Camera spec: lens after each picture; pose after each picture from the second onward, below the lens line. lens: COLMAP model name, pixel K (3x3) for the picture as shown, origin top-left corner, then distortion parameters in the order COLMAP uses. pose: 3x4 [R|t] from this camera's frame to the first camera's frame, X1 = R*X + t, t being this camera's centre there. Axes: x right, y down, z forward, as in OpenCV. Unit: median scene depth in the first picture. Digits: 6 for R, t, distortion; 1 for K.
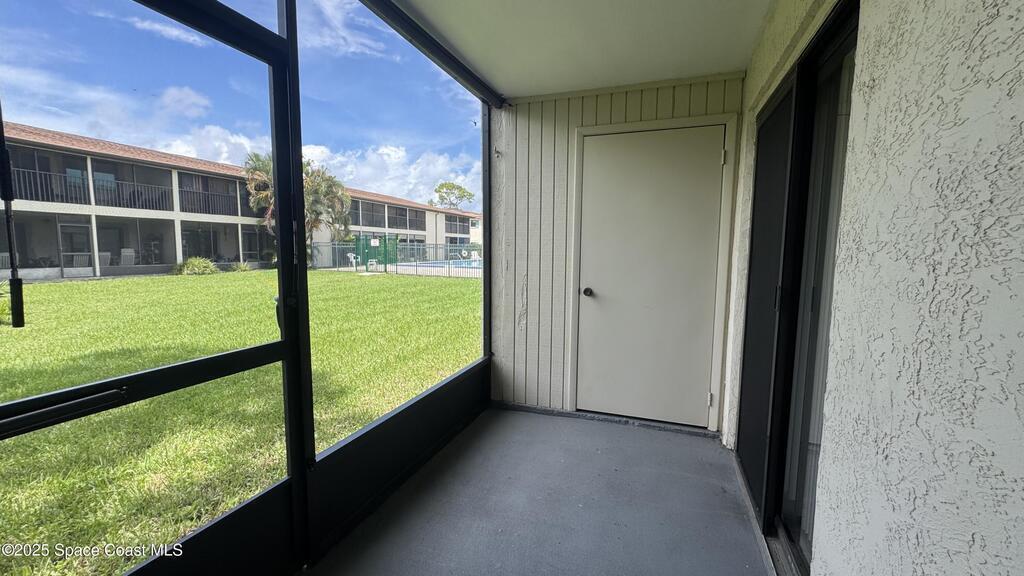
lens RADIAL K [[407.8, 0, 511.1], [0, 407.8, 288.8], [0, 0, 1]] dist [-0.000347, -0.000333]
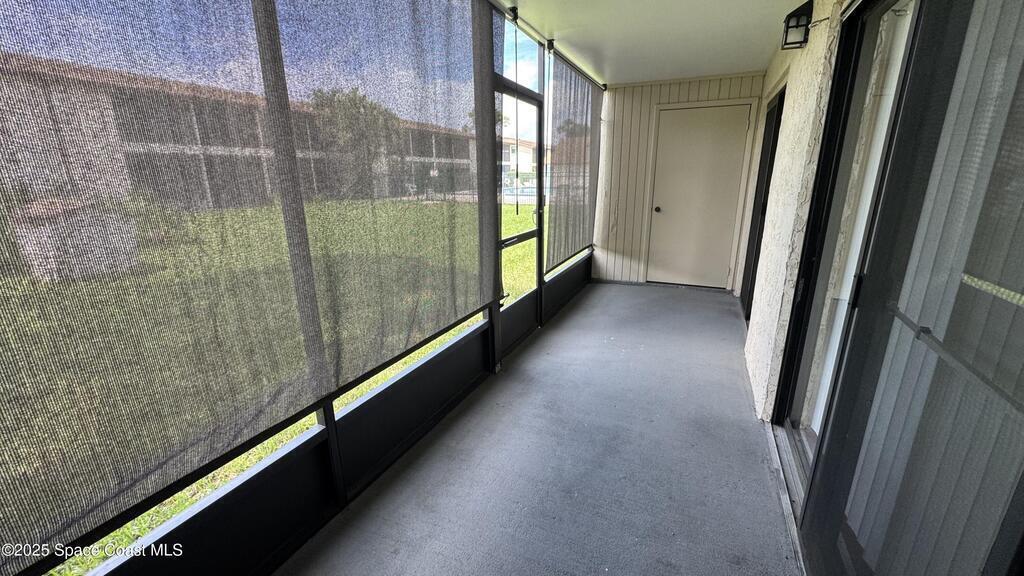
lens RADIAL K [[407.8, 0, 512.8], [0, 407.8, 288.9], [0, 0, 1]] dist [-0.000347, -0.000333]
pose [[0.998179, -0.003599, -0.060222, -0.180681], [0.014143, 0.984363, 0.175585, 0.016089], [0.058648, -0.176117, 0.982621, -0.430084]]
